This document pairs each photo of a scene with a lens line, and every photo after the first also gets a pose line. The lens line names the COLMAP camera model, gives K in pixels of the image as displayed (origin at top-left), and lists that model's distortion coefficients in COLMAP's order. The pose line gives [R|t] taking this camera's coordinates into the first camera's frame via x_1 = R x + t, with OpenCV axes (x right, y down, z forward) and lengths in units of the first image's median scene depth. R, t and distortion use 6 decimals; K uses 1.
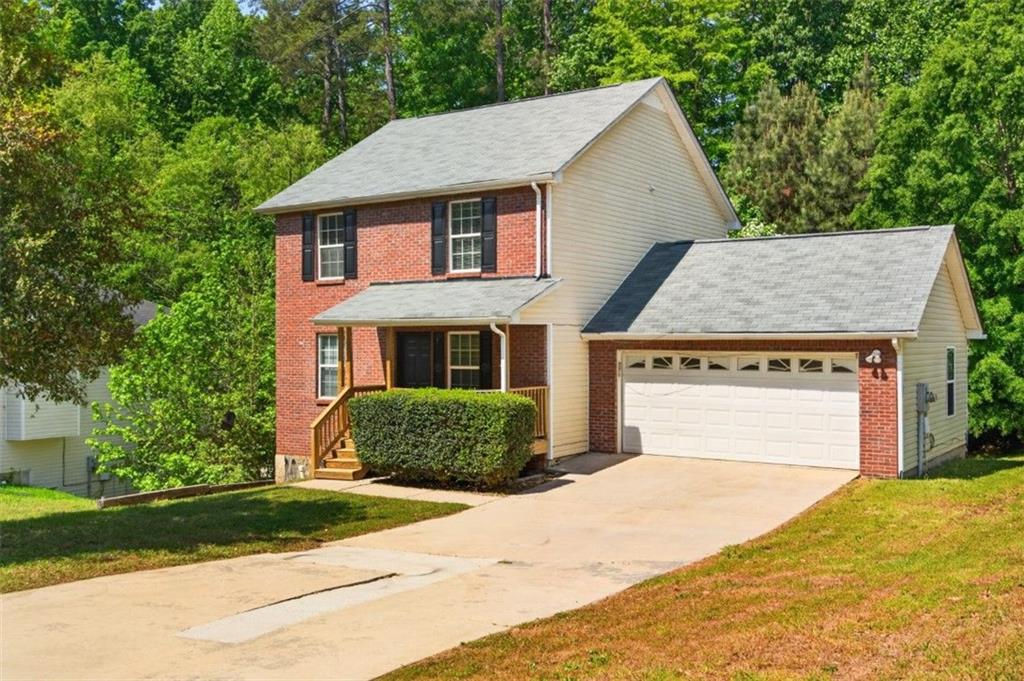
lens RADIAL K [[993.1, 0, 512.0], [0, 993.1, 340.5], [0, 0, 1]] dist [0.011856, 0.003347]
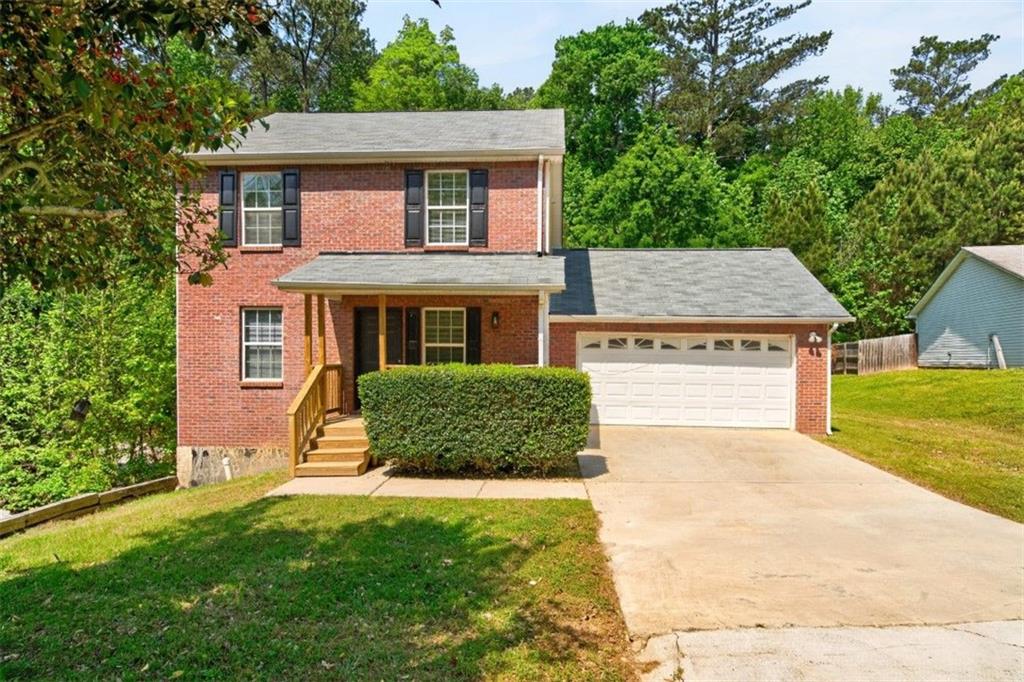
lens RADIAL K [[551.5, 0, 530.3], [0, 551.5, 365.1], [0, 0, 1]] dist [0.000532, 0.000275]
pose [[0.862481, 0.000568, 0.506090, -0.245654], [-0.011520, 0.999762, 0.018509, 0.035862], [-0.505959, -0.021794, 0.862282, 0.491727]]
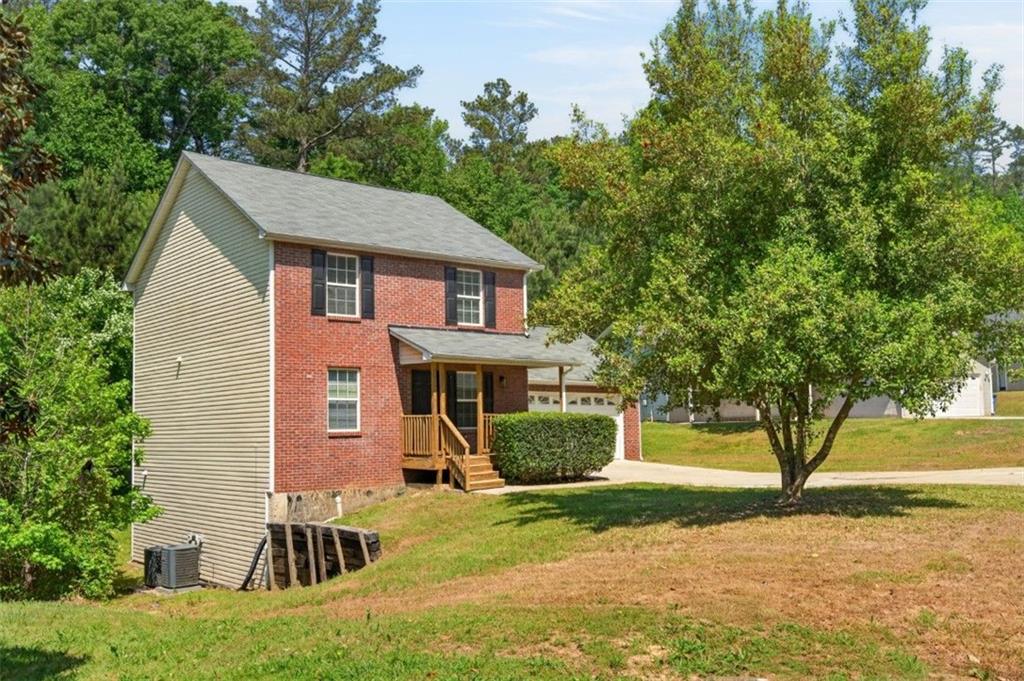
lens RADIAL K [[932.8, 0, 512.0], [0, 932.8, 340.5], [0, 0, 1]] dist [-0.004506, -0.000771]
pose [[0.288658, 0.086106, 0.953553, -1.167447], [0.009611, 0.995637, -0.092816, 0.062028], [-0.957384, 0.035957, 0.286571, 0.600304]]
